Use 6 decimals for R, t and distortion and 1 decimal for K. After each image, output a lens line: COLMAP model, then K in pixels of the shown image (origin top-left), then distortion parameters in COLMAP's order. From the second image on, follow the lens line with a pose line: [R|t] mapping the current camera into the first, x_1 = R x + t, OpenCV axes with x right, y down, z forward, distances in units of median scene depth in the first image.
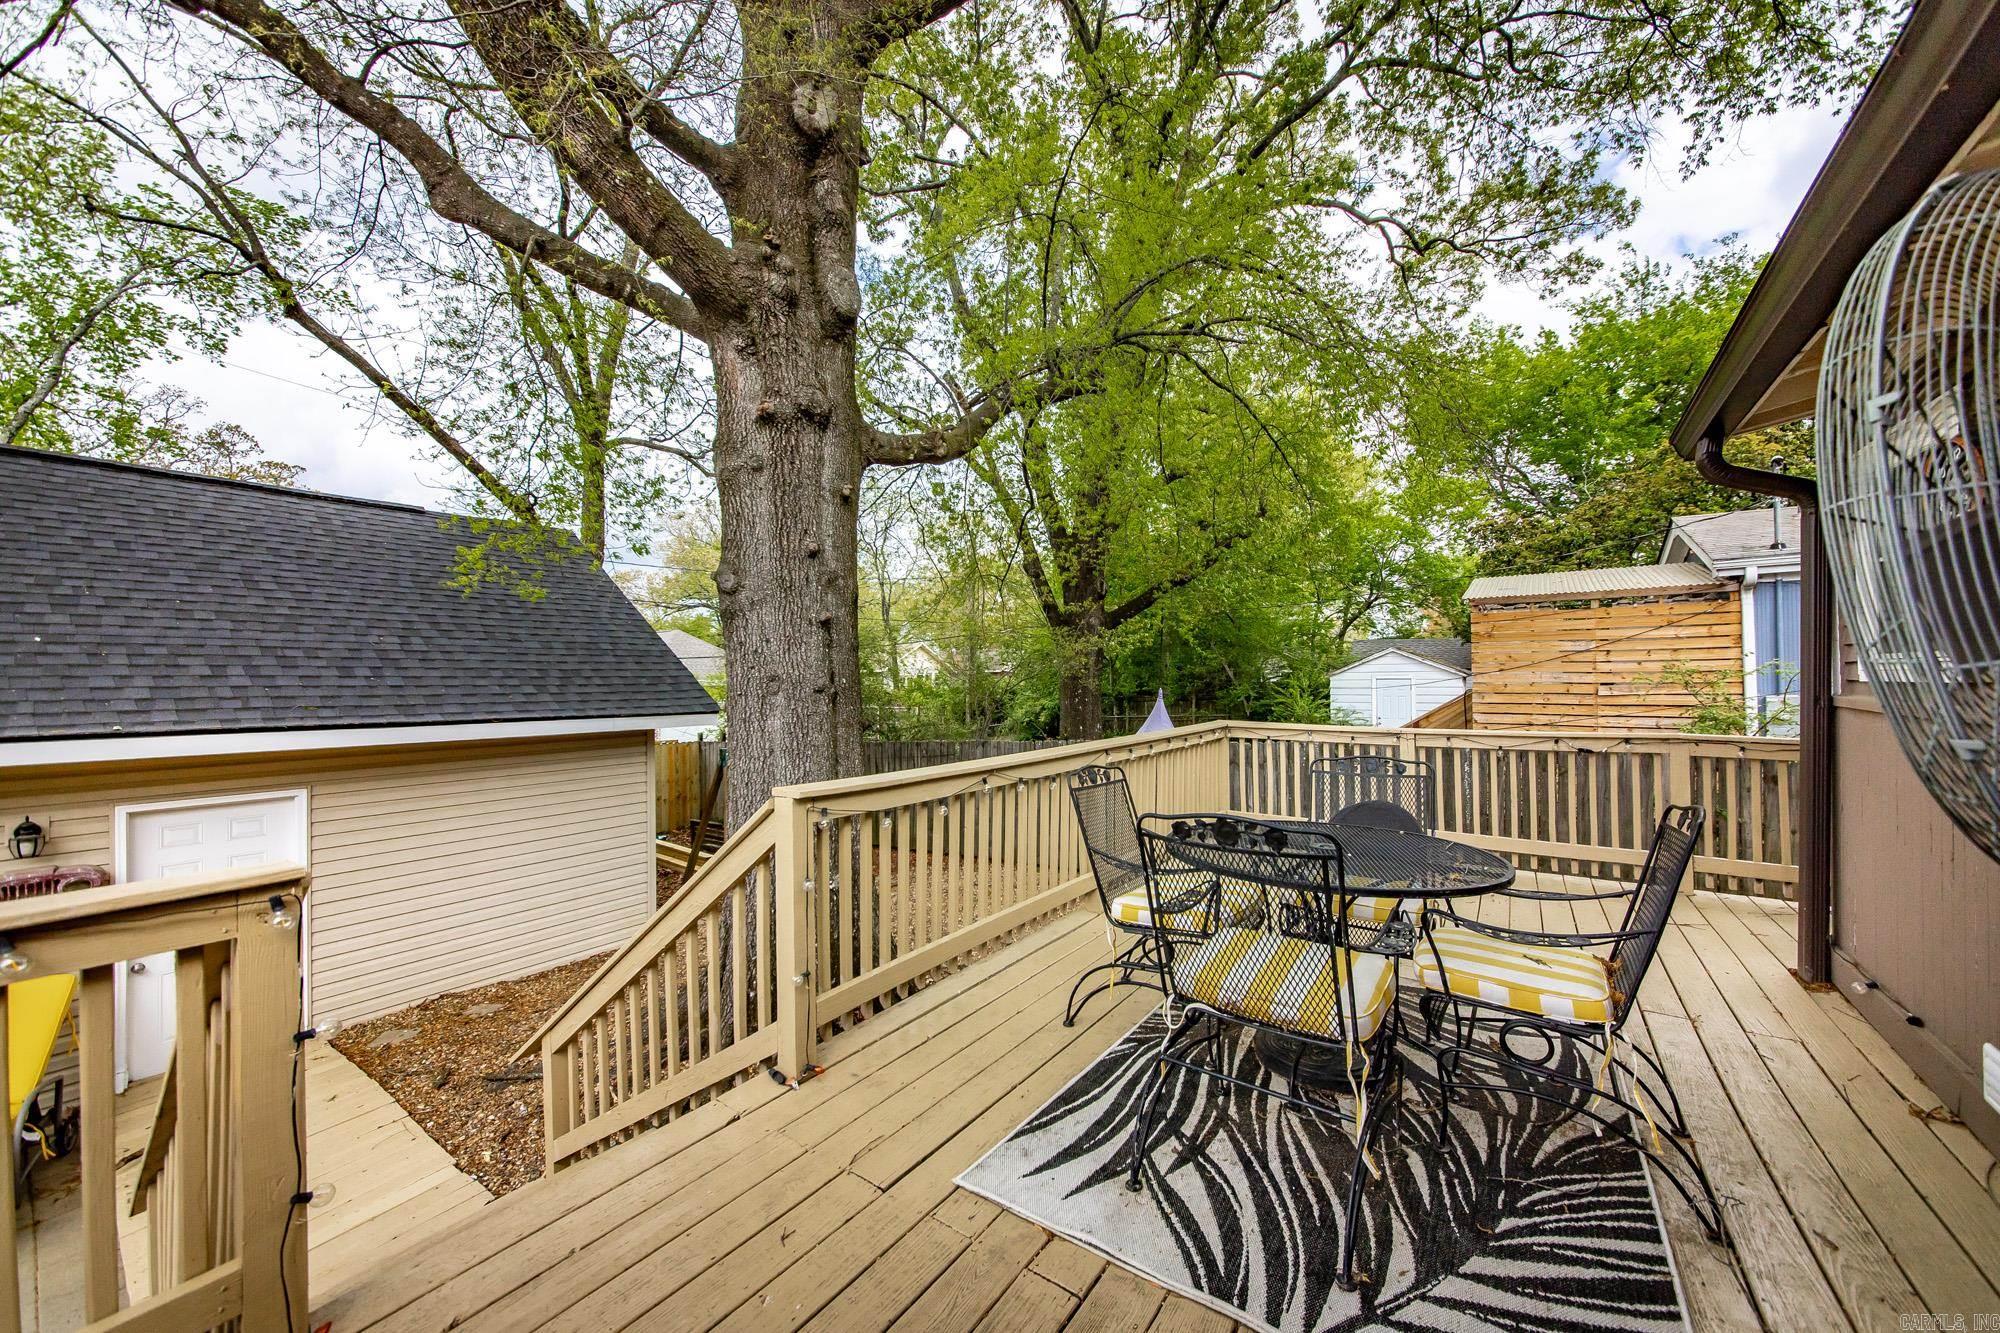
lens RADIAL K [[726.1, 0, 996.3], [0, 726.1, 673.7], [0, 0, 1]] dist [-0.007008, 0.001784]
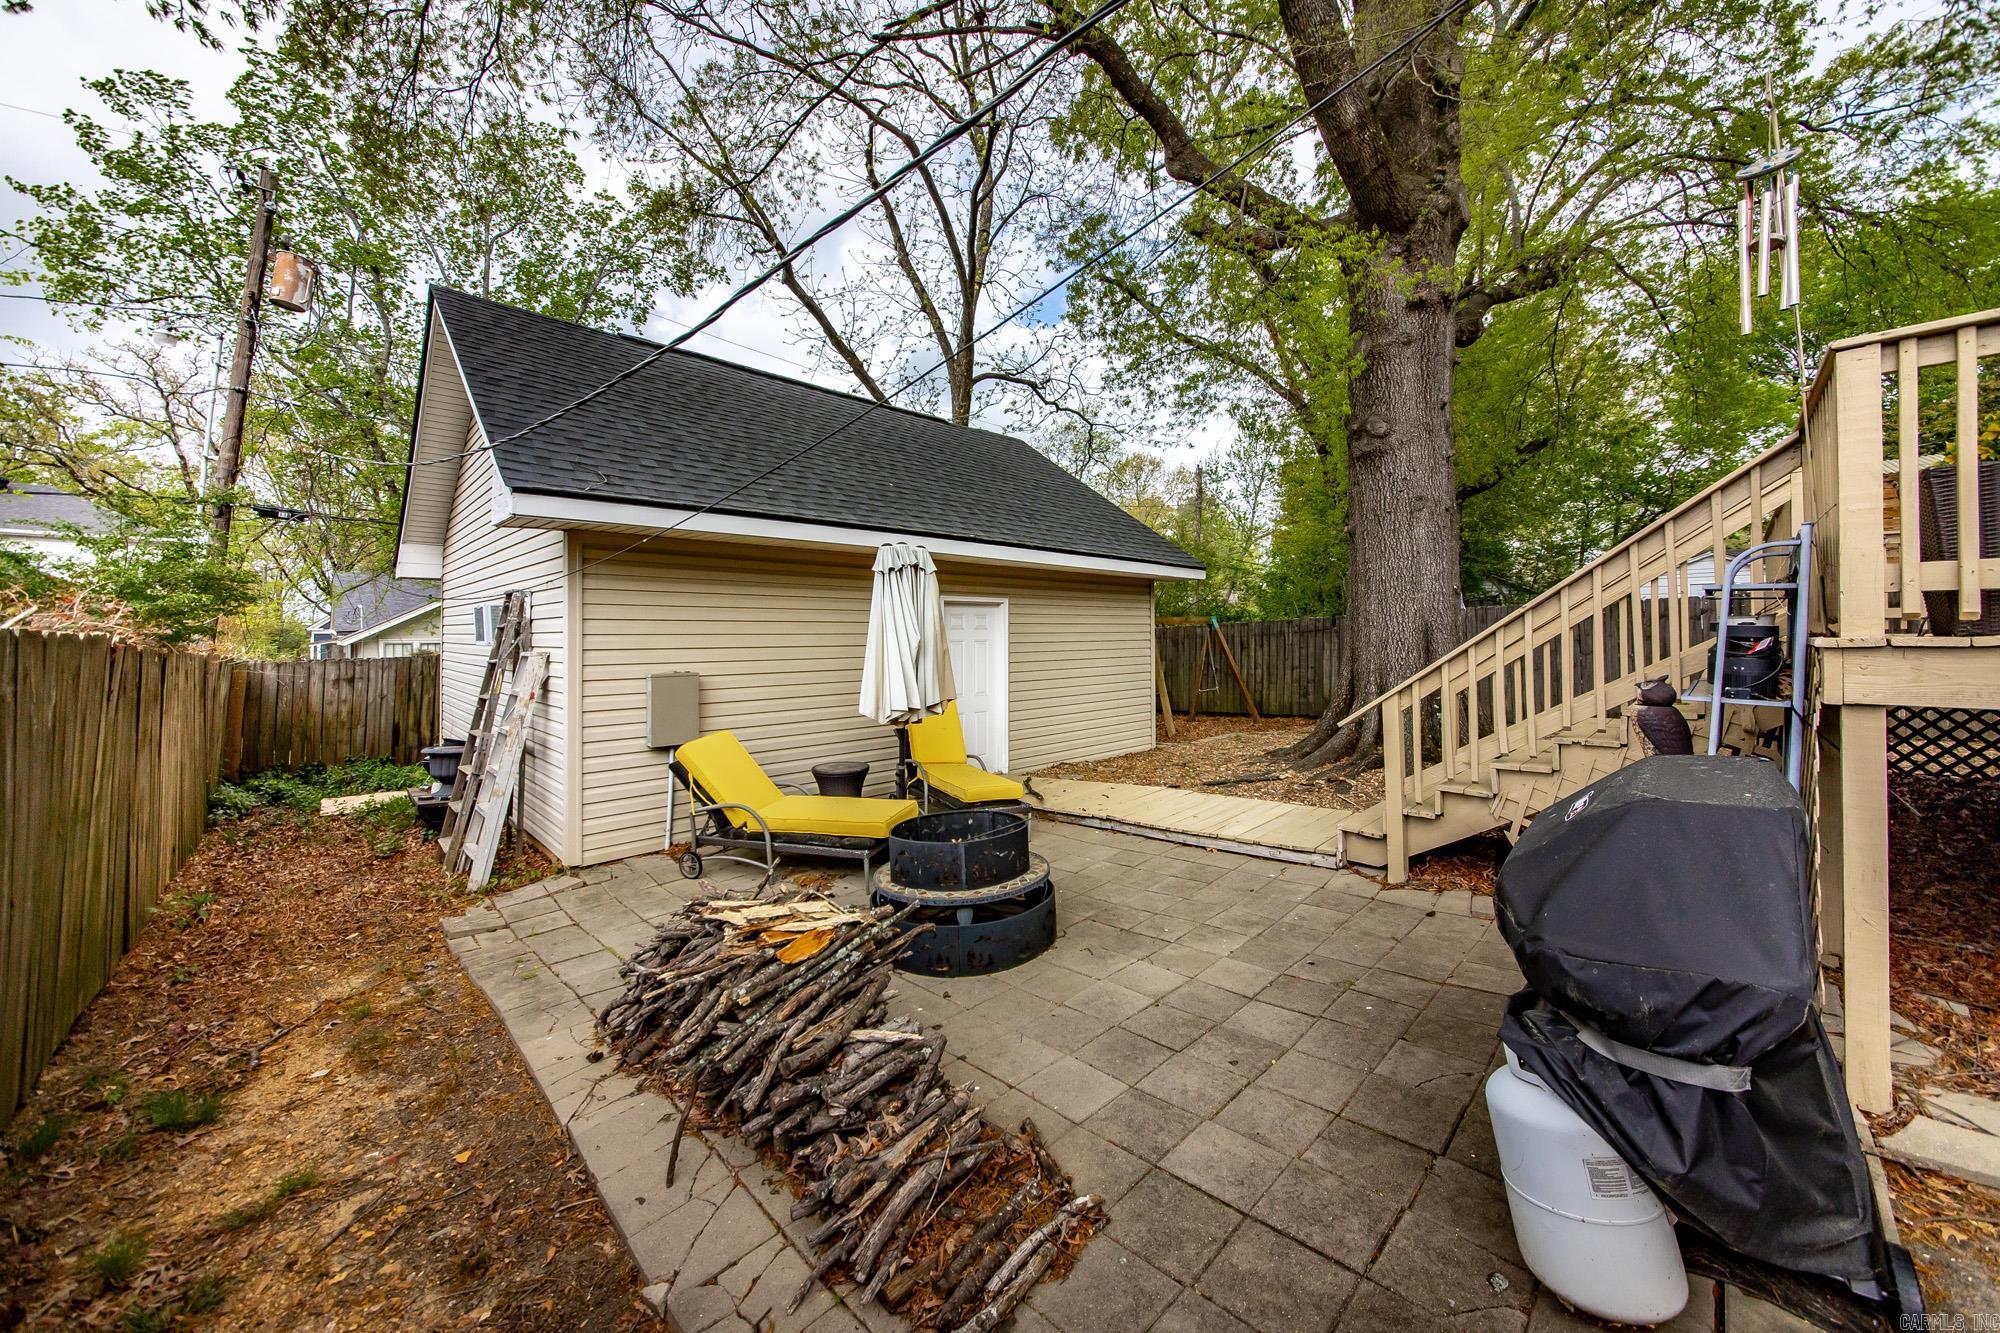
lens RADIAL K [[726.1, 0, 1008.5], [0, 726.1, 634.3], [0, 0, 1]] dist [-0.007008, 0.001784]
pose [[0.983380, 0.009187, -0.181326, -0.222745], [-0.006638, 0.999871, 0.014658, 0.067010], [0.181437, -0.013210, 0.983314, -0.127669]]
